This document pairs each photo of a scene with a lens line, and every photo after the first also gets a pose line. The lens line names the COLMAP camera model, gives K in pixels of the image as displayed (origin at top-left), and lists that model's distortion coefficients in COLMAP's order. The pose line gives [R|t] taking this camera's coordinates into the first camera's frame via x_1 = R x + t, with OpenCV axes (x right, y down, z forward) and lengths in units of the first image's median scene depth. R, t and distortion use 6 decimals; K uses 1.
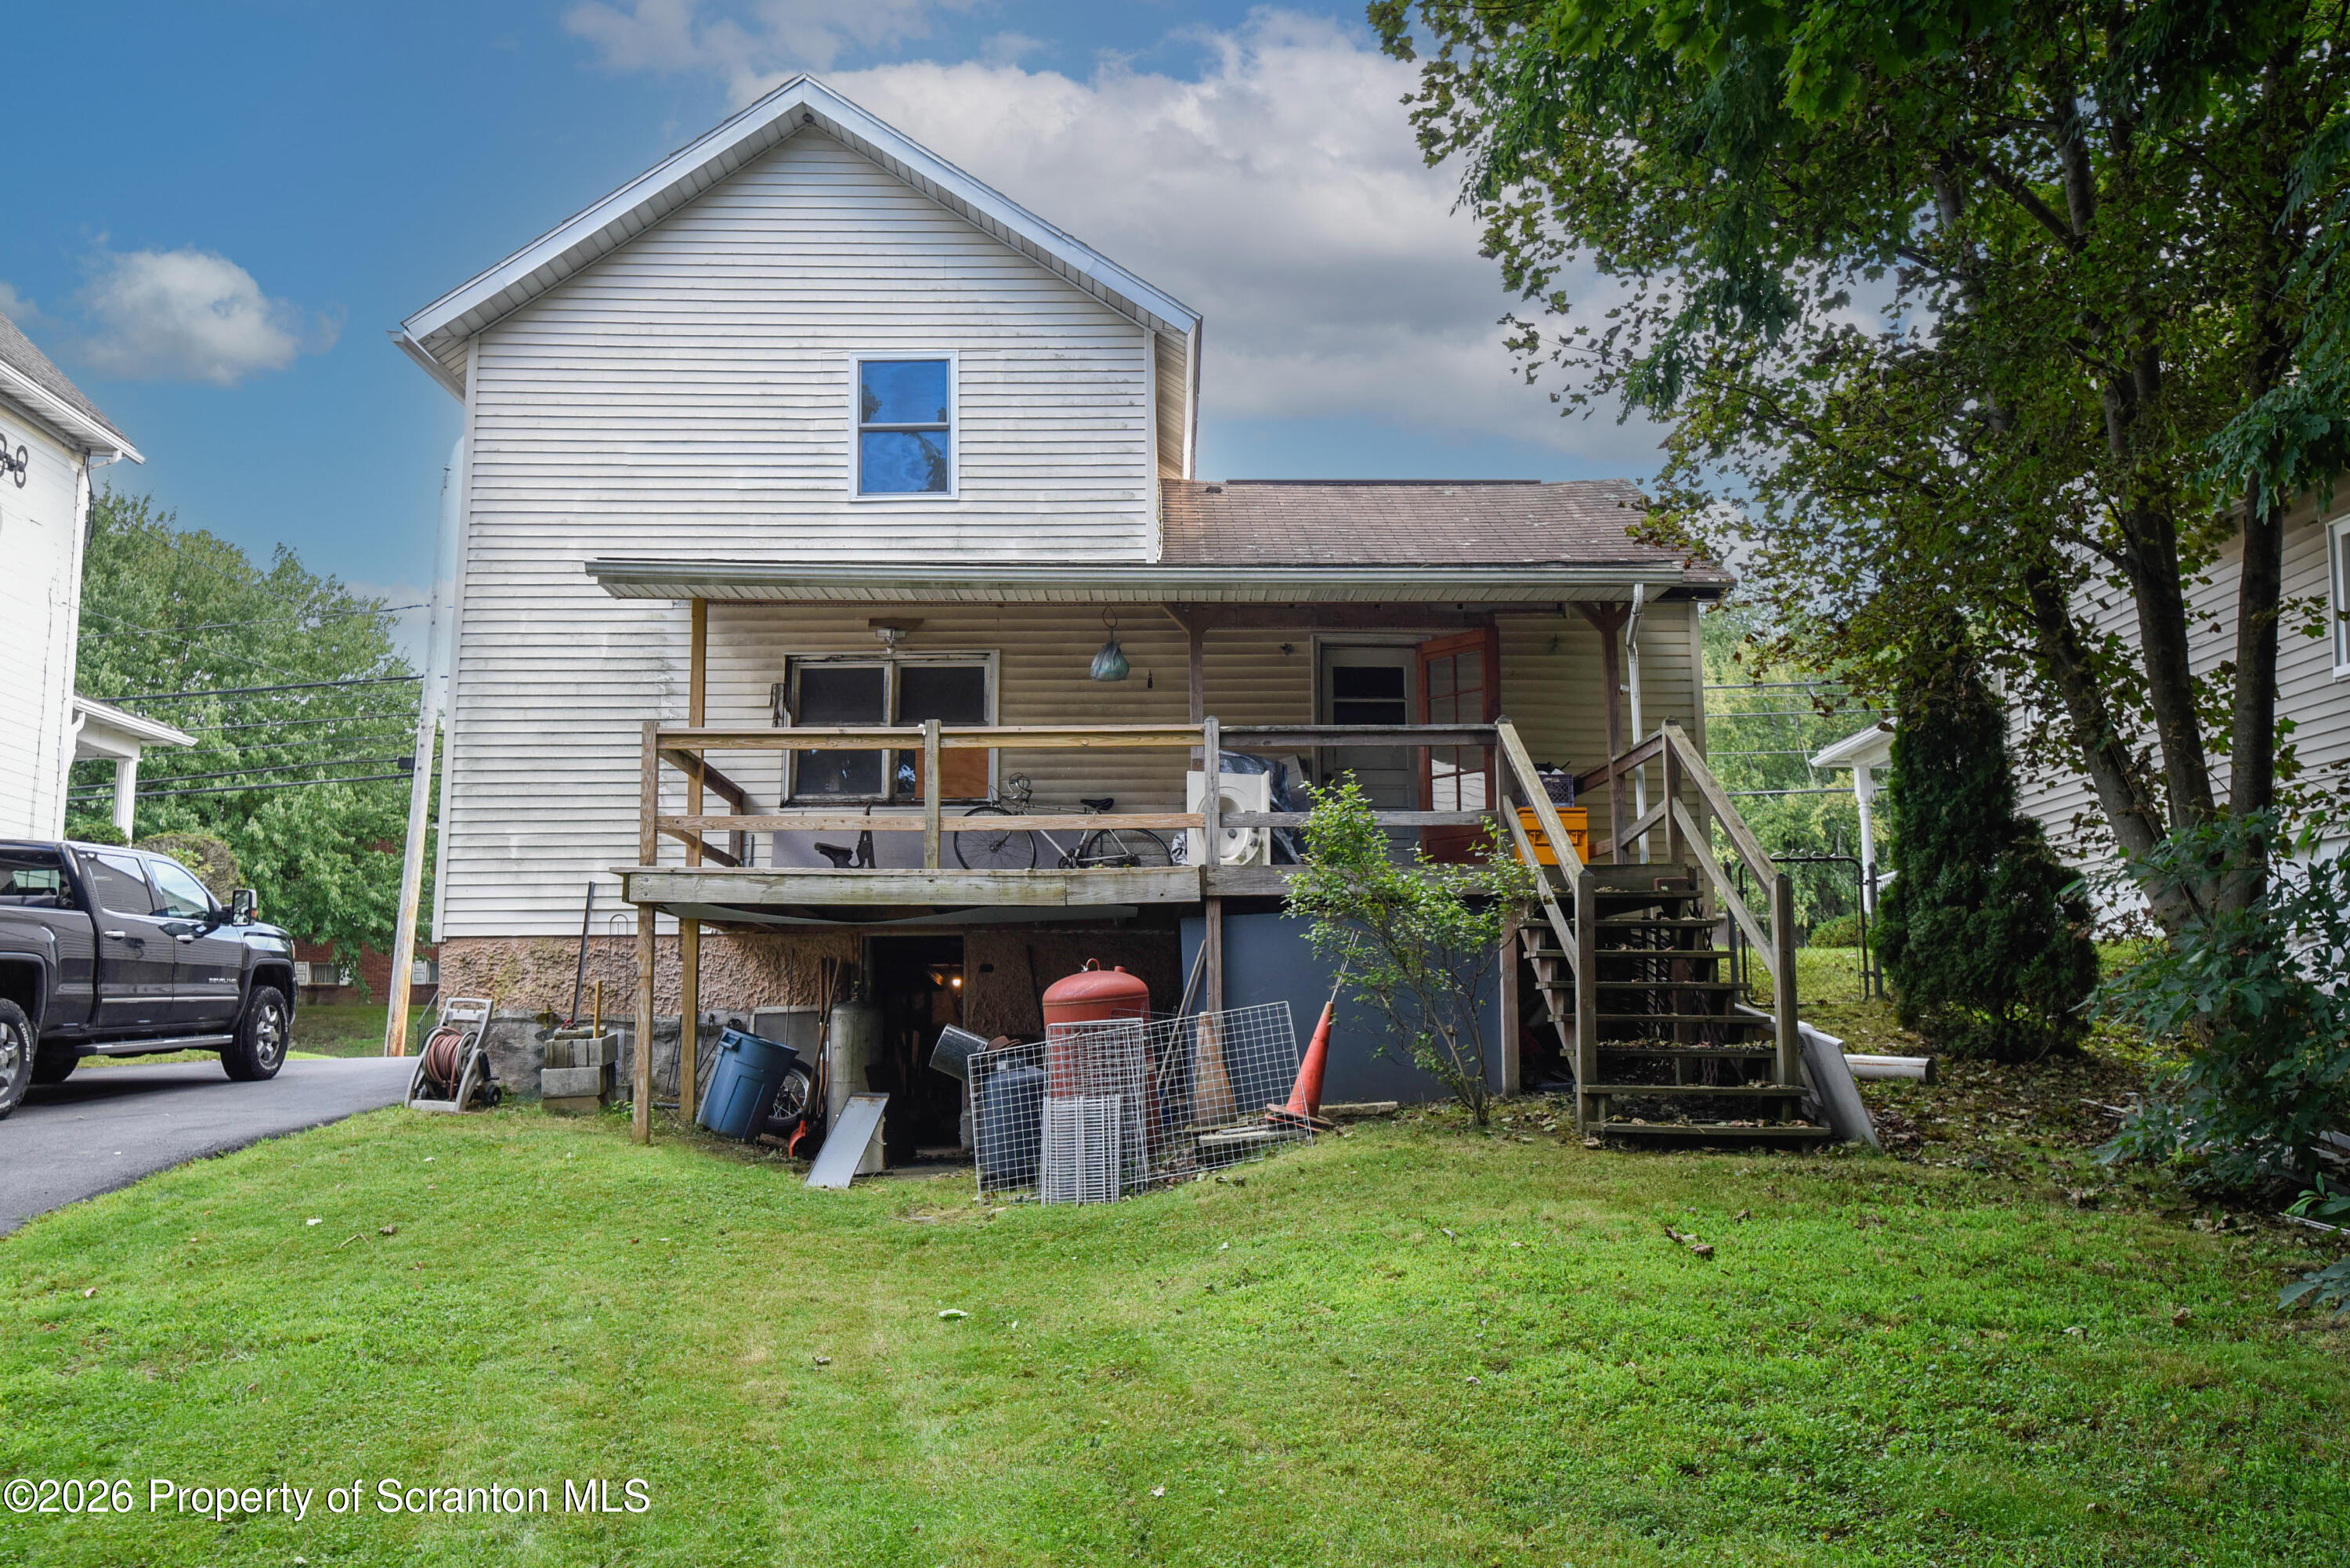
lens RADIAL K [[1848.2, 0, 1175.0], [0, 1848.2, 784.0], [0, 0, 1]] dist [-0.005635, -0.001652]
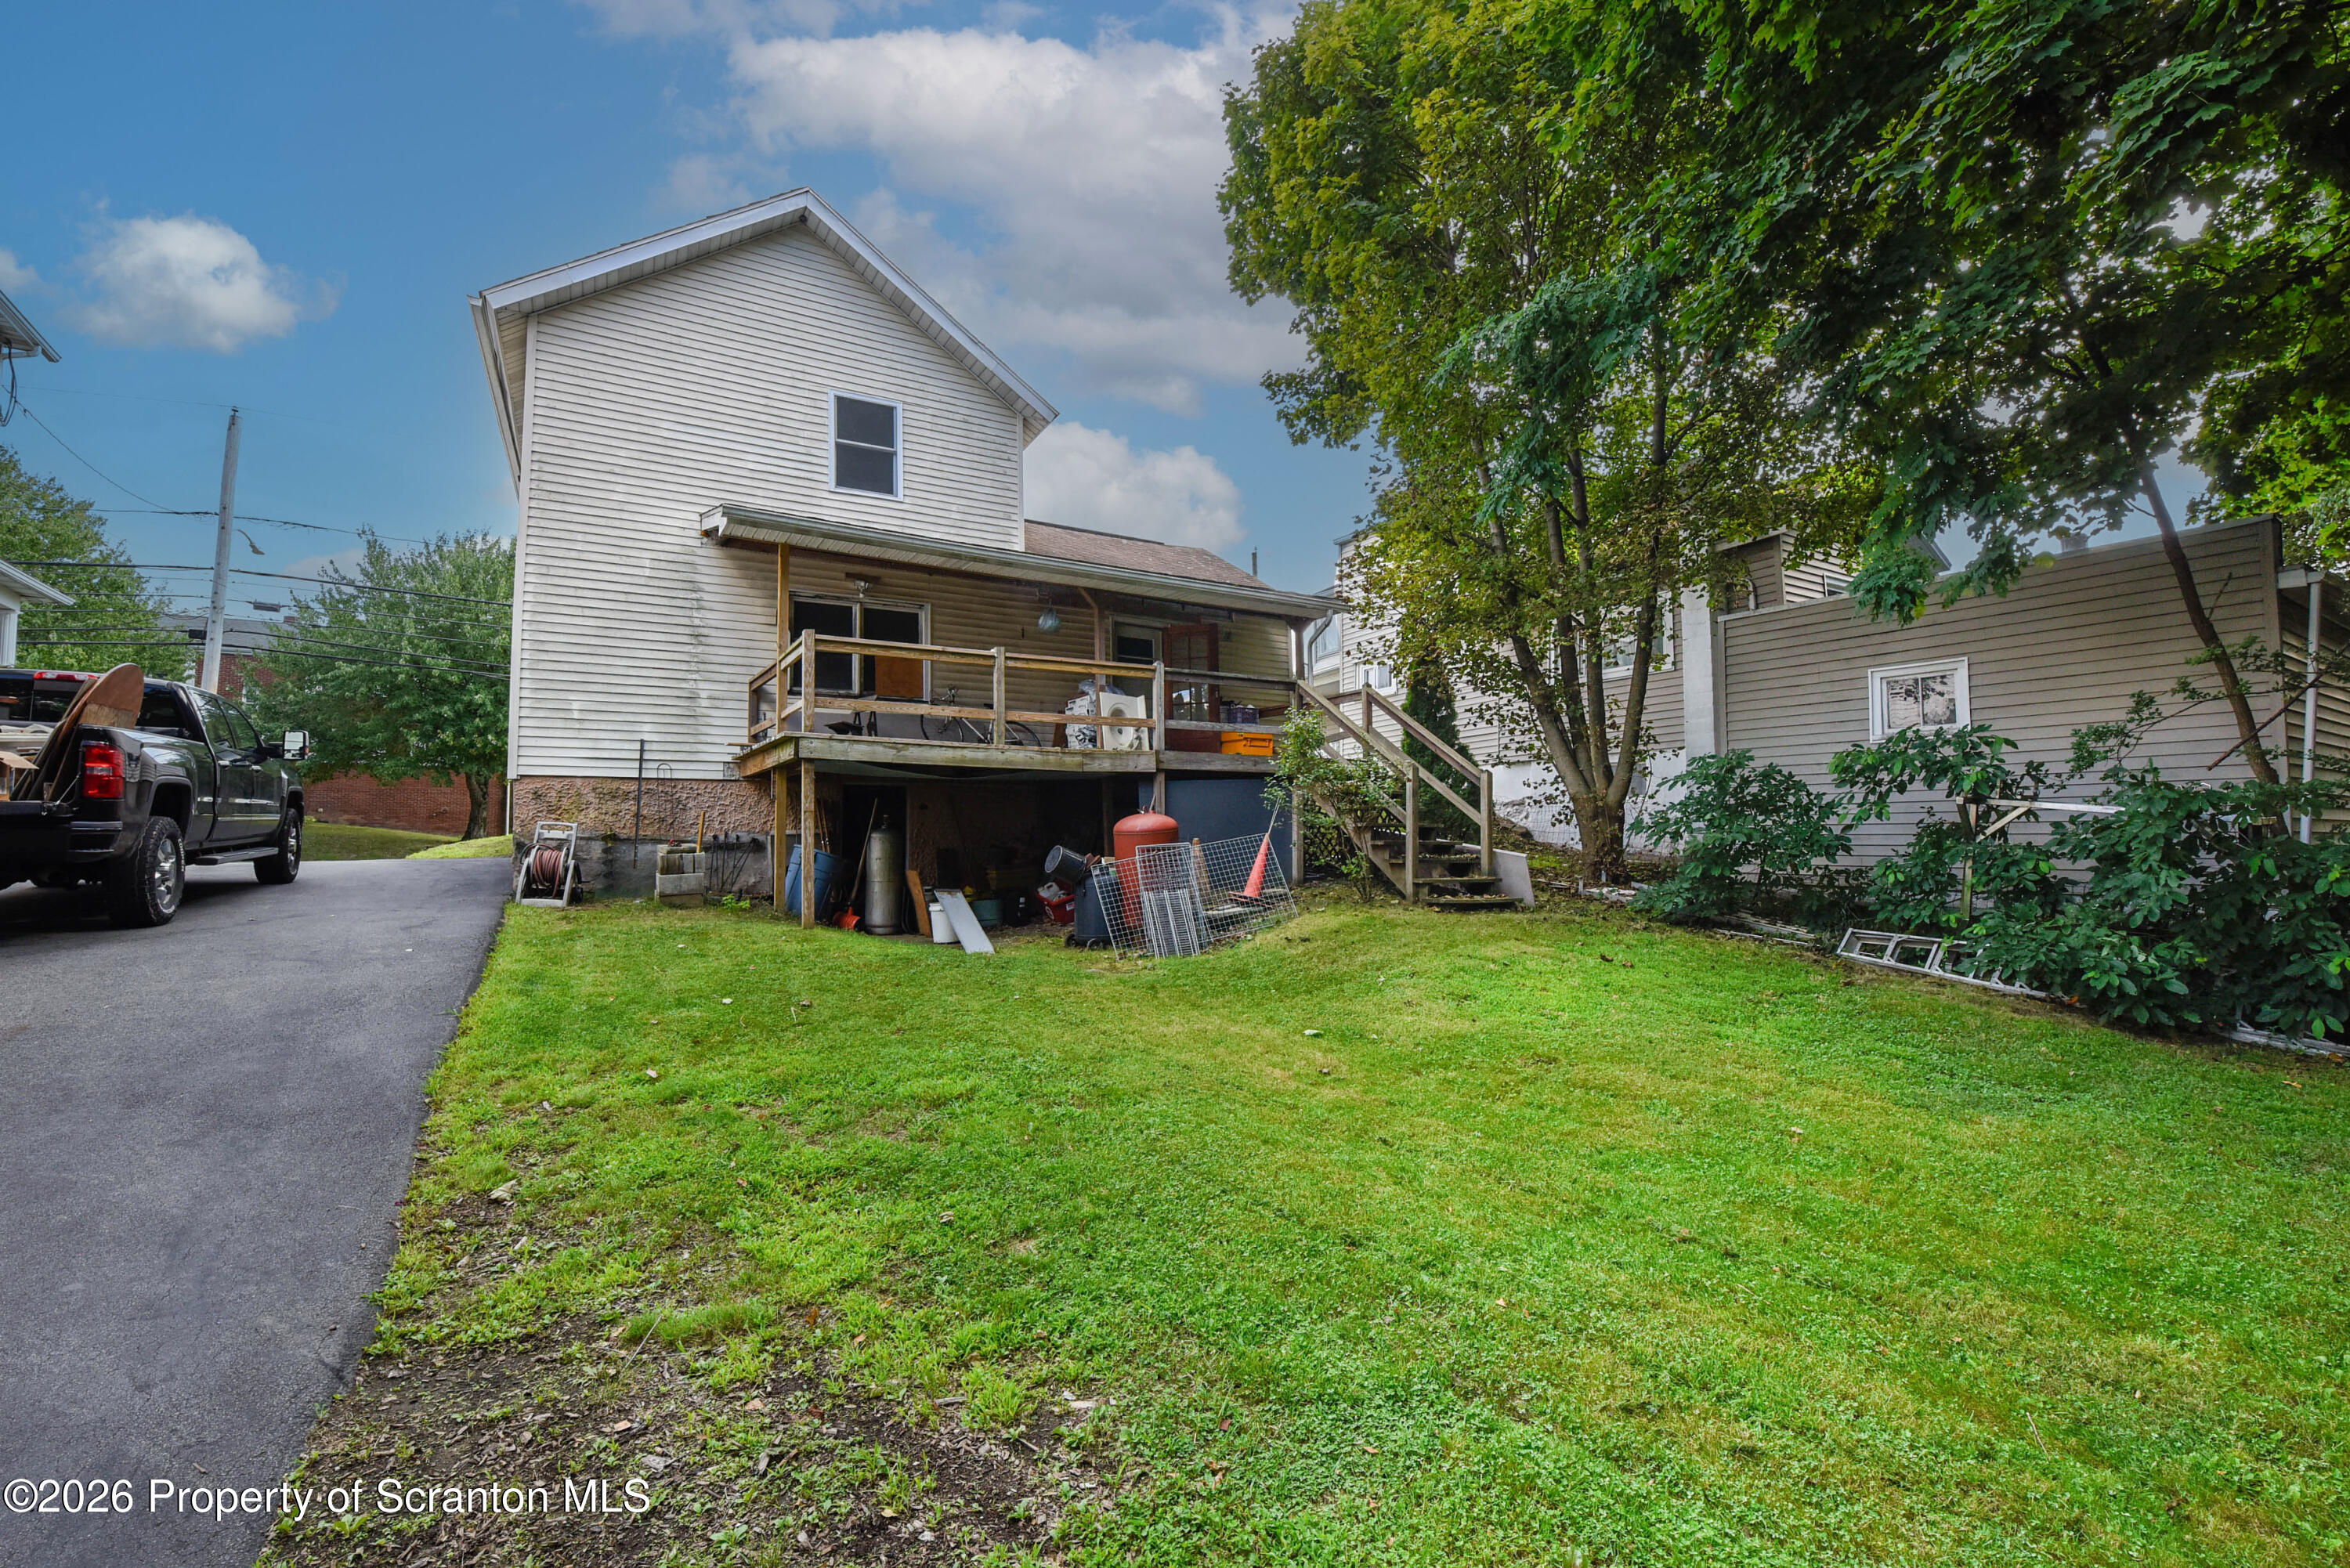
lens RADIAL K [[1004.2, 0, 1175.0], [0, 1004.2, 784.0], [0, 0, 1]] dist [-0.027747, -0.000296]
pose [[0.875280, 0.032075, 0.482552, -0.324241], [-0.068068, 0.996036, 0.057260, 0.016664], [-0.478802, -0.082965, 0.873994, 0.156731]]
